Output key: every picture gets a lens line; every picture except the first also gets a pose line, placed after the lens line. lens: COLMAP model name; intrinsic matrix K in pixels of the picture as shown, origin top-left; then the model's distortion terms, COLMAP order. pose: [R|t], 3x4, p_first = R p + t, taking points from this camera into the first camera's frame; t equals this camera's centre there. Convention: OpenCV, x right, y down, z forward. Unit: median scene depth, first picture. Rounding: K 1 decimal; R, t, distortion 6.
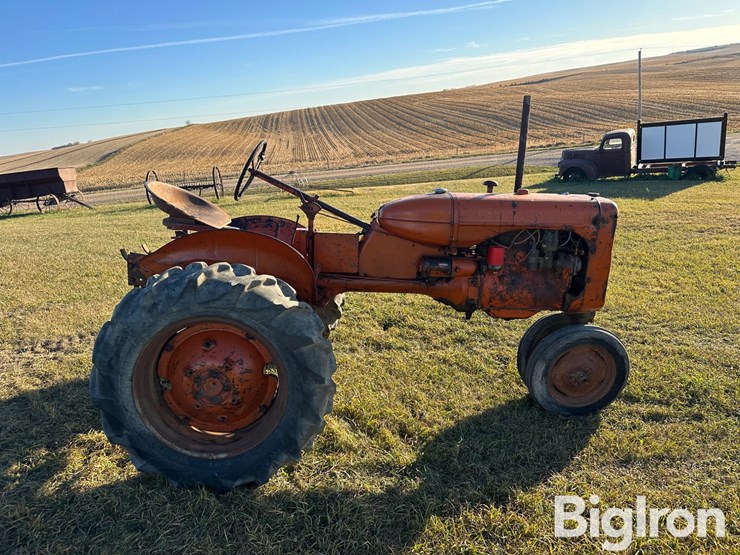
lens RADIAL K [[518.6, 0, 367.2], [0, 518.6, 273.8], [0, 0, 1]] dist [0.033050, -0.056459]
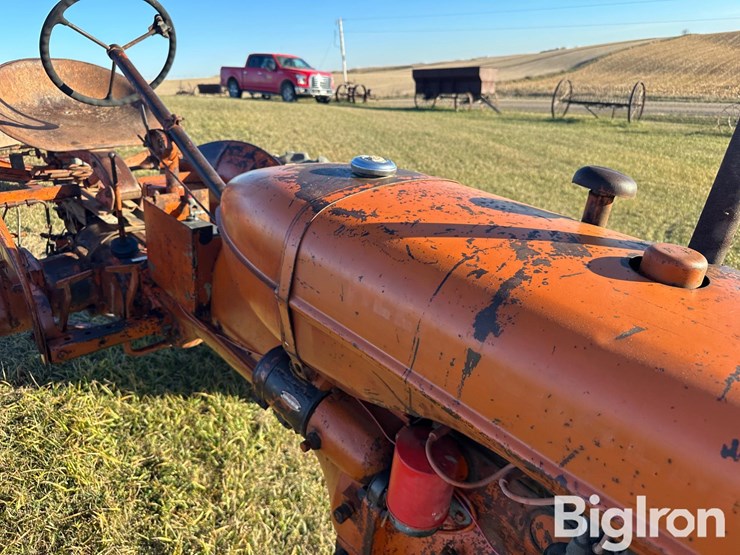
lens RADIAL K [[519.8, 0, 373.2], [0, 519.8, 272.7], [0, 0, 1]] dist [0.024042, -0.044049]
pose [[0.676286, 0.342771, -0.652032, 0.058091], [-0.238238, 0.939348, 0.246712, -0.028992], [0.697051, -0.011509, 0.716929, 0.128040]]
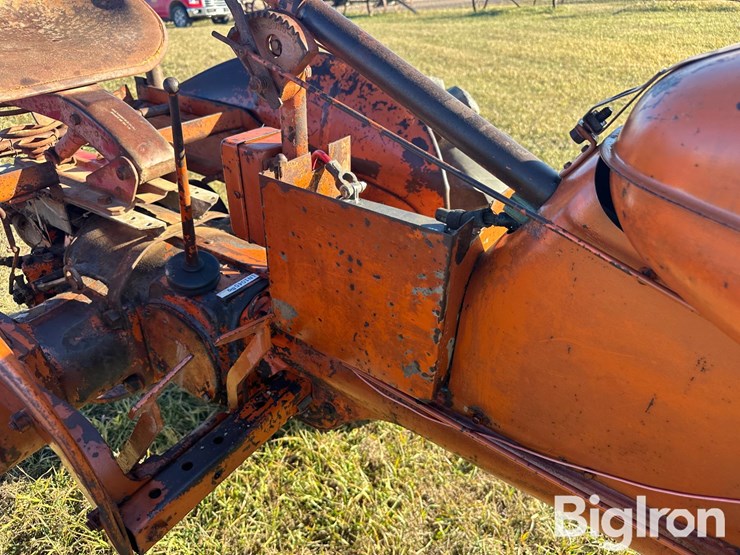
lens RADIAL K [[519.8, 0, 368.7], [0, 519.8, 271.2], [0, 0, 1]] dist [0.024042, -0.044049]
pose [[0.805464, 0.303393, -0.509098, 0.009219], [-0.125085, 0.926705, 0.354360, -0.020014], [0.579294, -0.221744, 0.784377, 0.134735]]
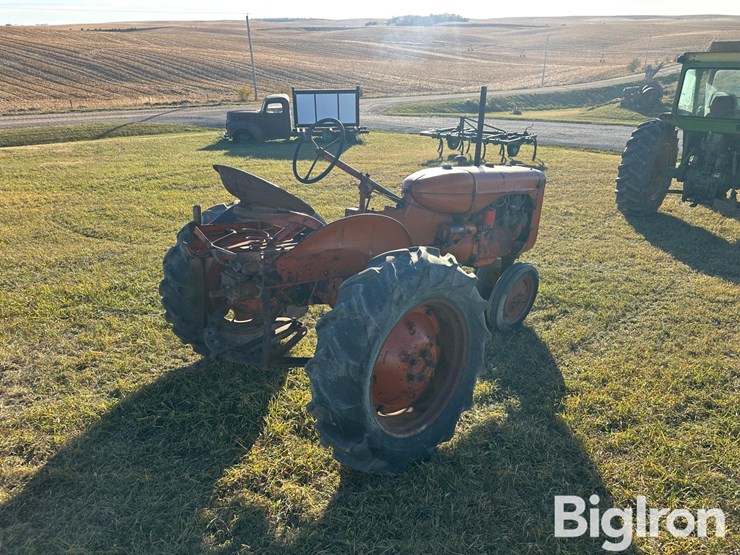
lens RADIAL K [[518.6, 0, 367.8], [0, 518.6, 279.5], [0, 0, 1]] dist [0.033050, -0.056459]
pose [[0.757455, -0.160570, 0.632834, -0.125444], [0.104801, 0.986619, 0.124897, -0.011766], [-0.644421, -0.028282, 0.764148, 0.034706]]
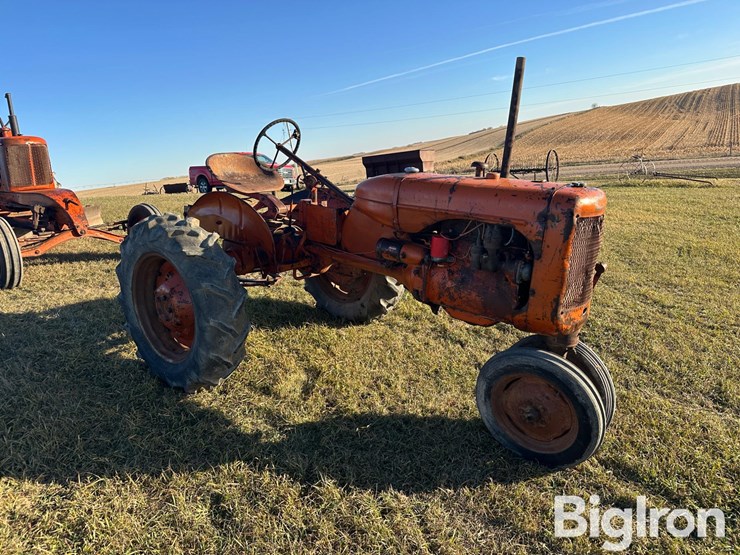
lens RADIAL K [[519.8, 0, 371.7], [0, 519.8, 278.8], [0, 0, 1]] dist [0.024042, -0.044049]
pose [[0.753477, 0.171623, -0.634680, 0.117126], [-0.148087, 0.984825, 0.090500, -0.006862], [0.640580, 0.025798, 0.767458, 0.038336]]
